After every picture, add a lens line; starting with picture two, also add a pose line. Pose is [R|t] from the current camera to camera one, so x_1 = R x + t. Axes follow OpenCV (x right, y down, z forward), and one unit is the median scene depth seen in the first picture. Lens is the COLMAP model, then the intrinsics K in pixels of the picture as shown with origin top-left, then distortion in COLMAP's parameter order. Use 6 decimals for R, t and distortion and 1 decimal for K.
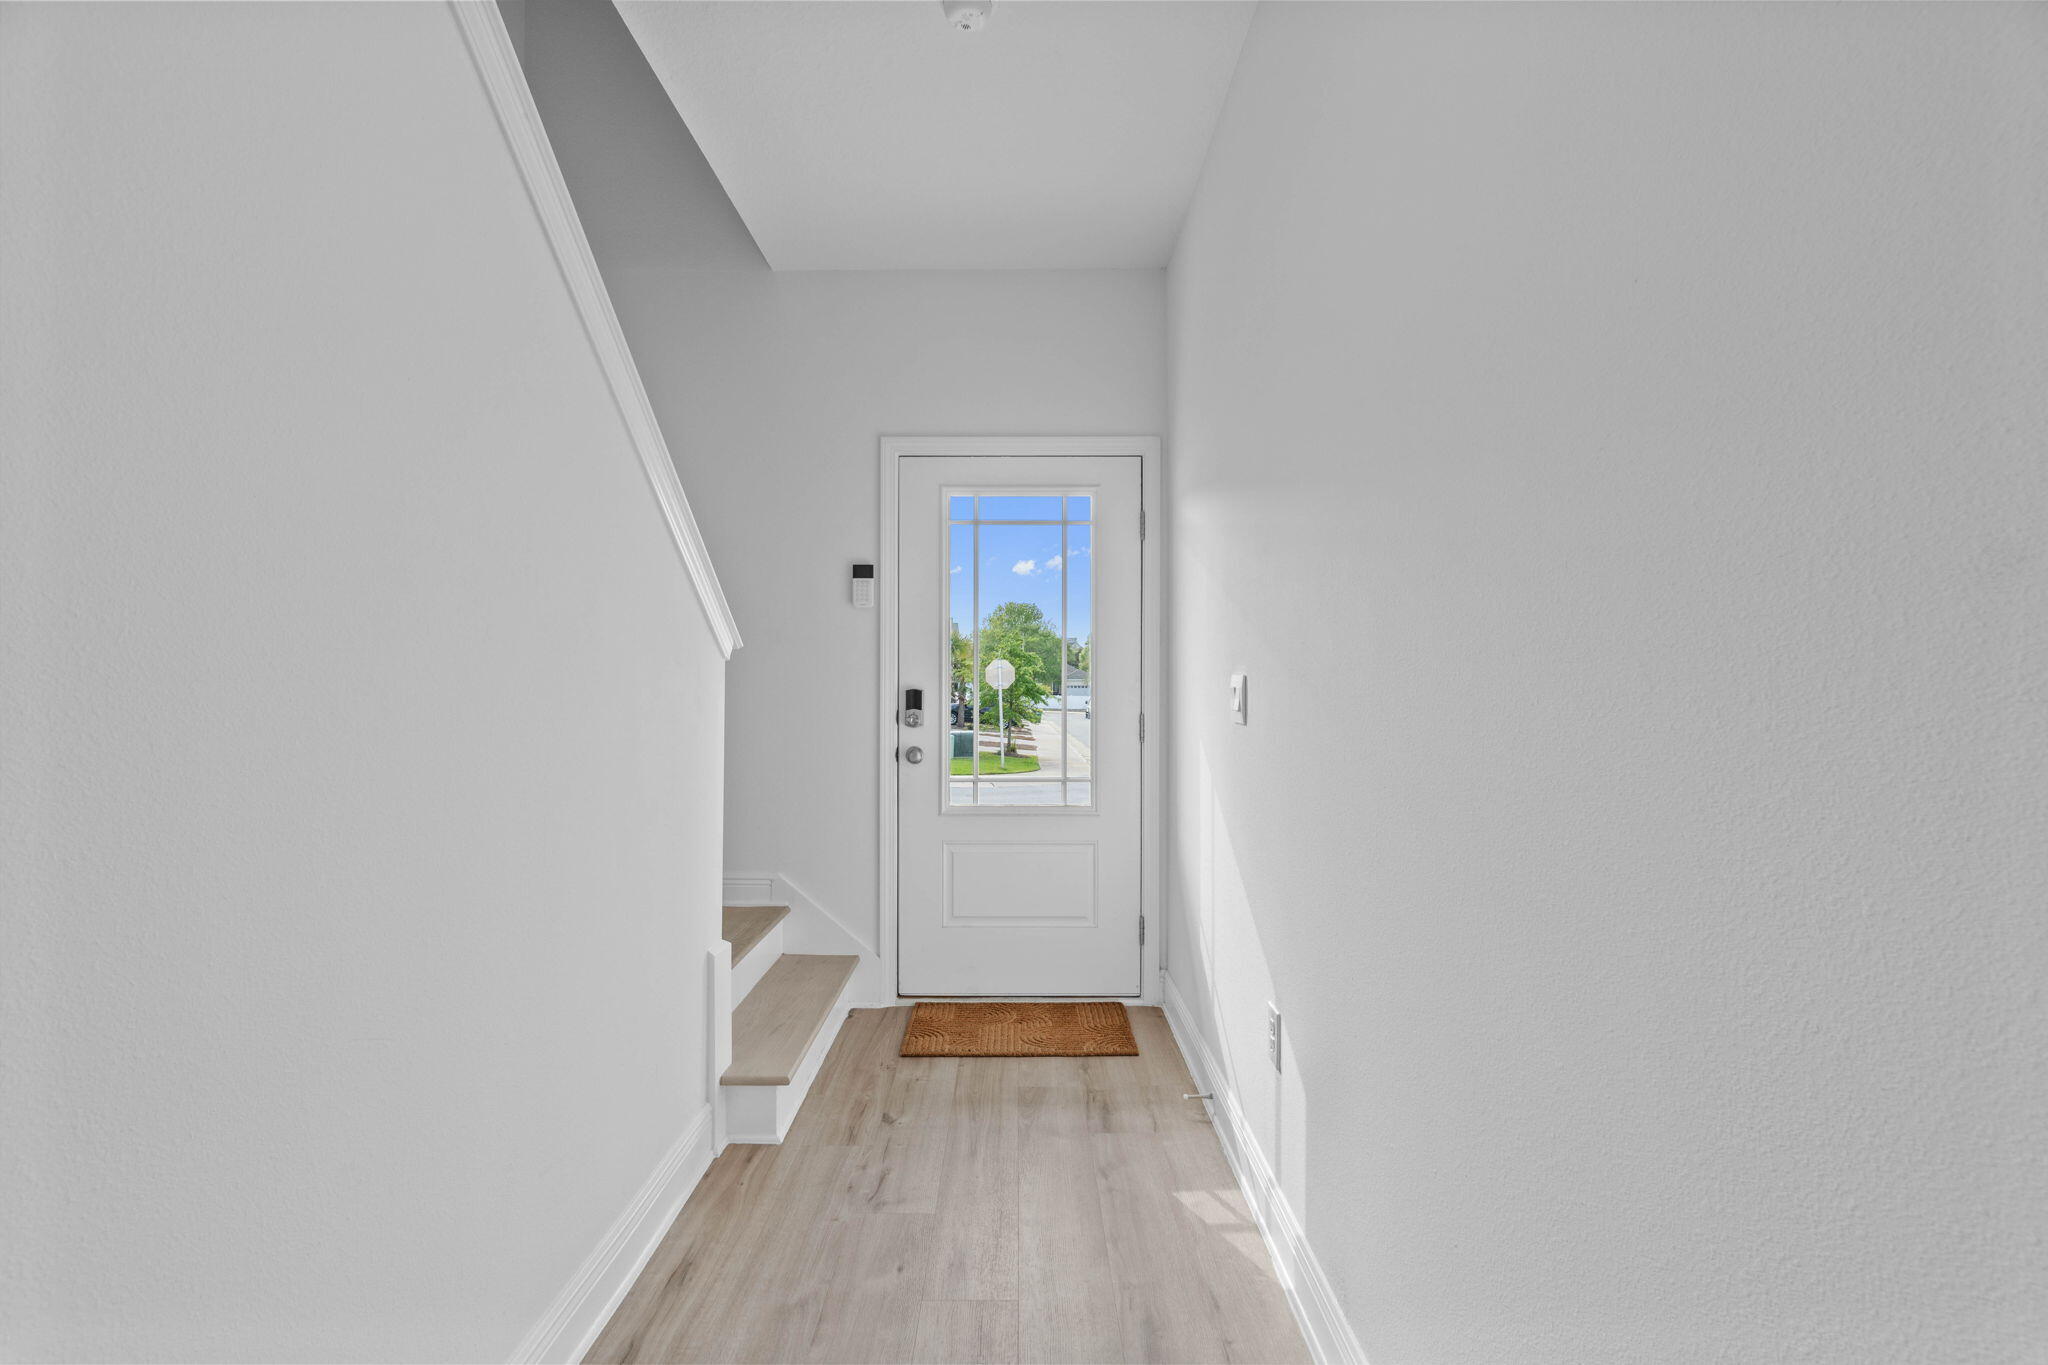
lens RADIAL K [[882.0, 0, 1024.0], [0, 882.0, 682.5], [0, 0, 1]] dist [-0.002646, -0.000128]
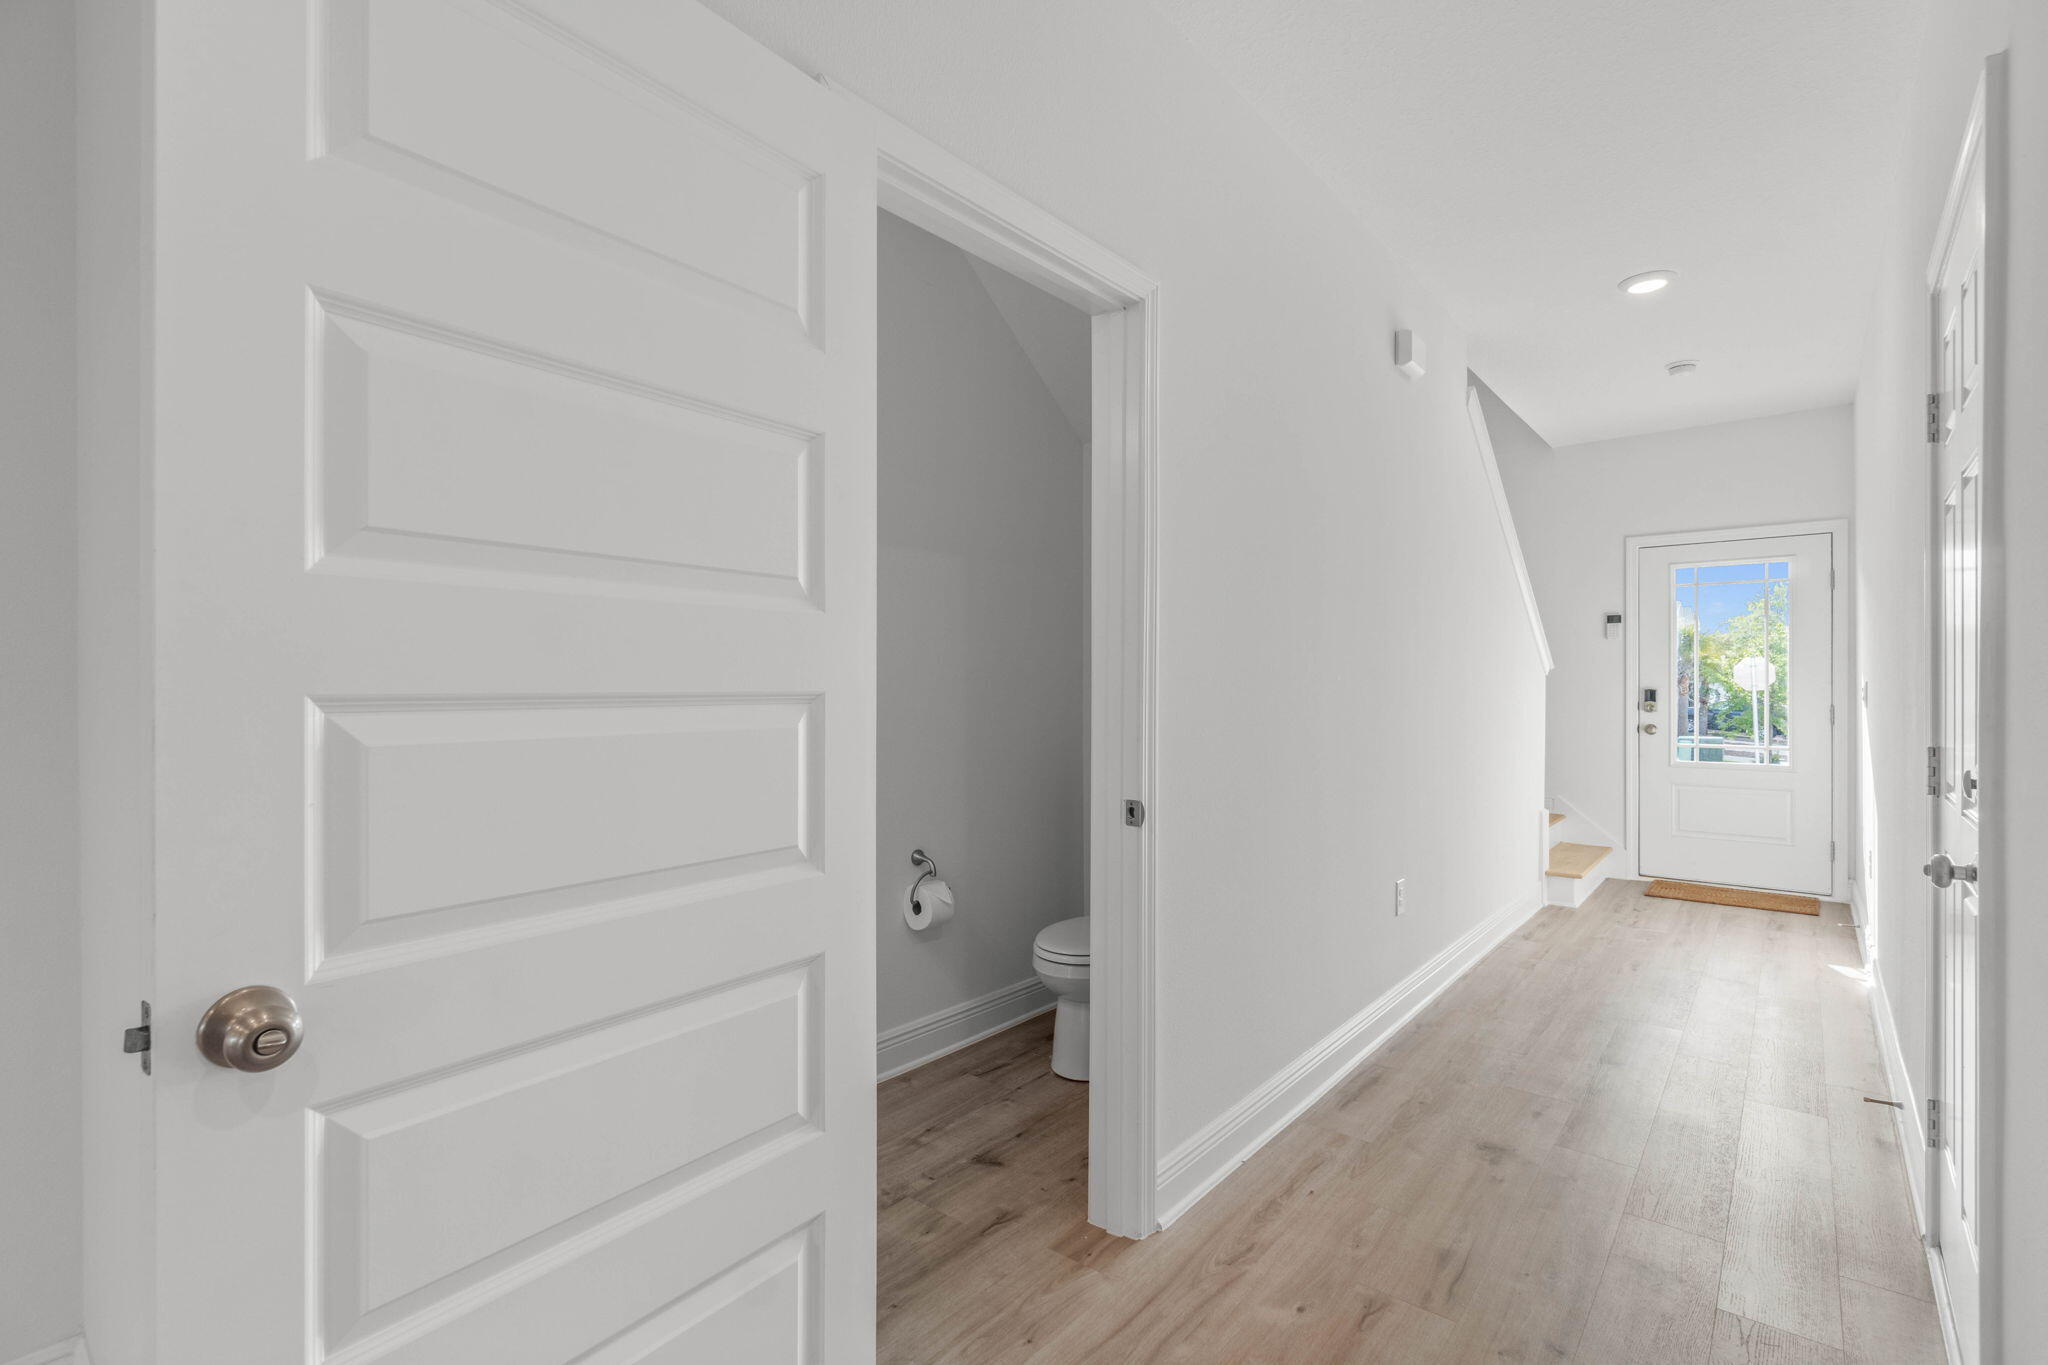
lens RADIAL K [[953.1, 0, 1024.0], [0, 953.1, 682.5], [0, 0, 1]] dist [-0.000745, -0.000012]
pose [[0.770378, -0.002255, -0.637583, 0.108709], [0.002081, 0.999997, -0.001023, -0.005507], [0.637584, -0.000539, 0.770381, -1.117788]]
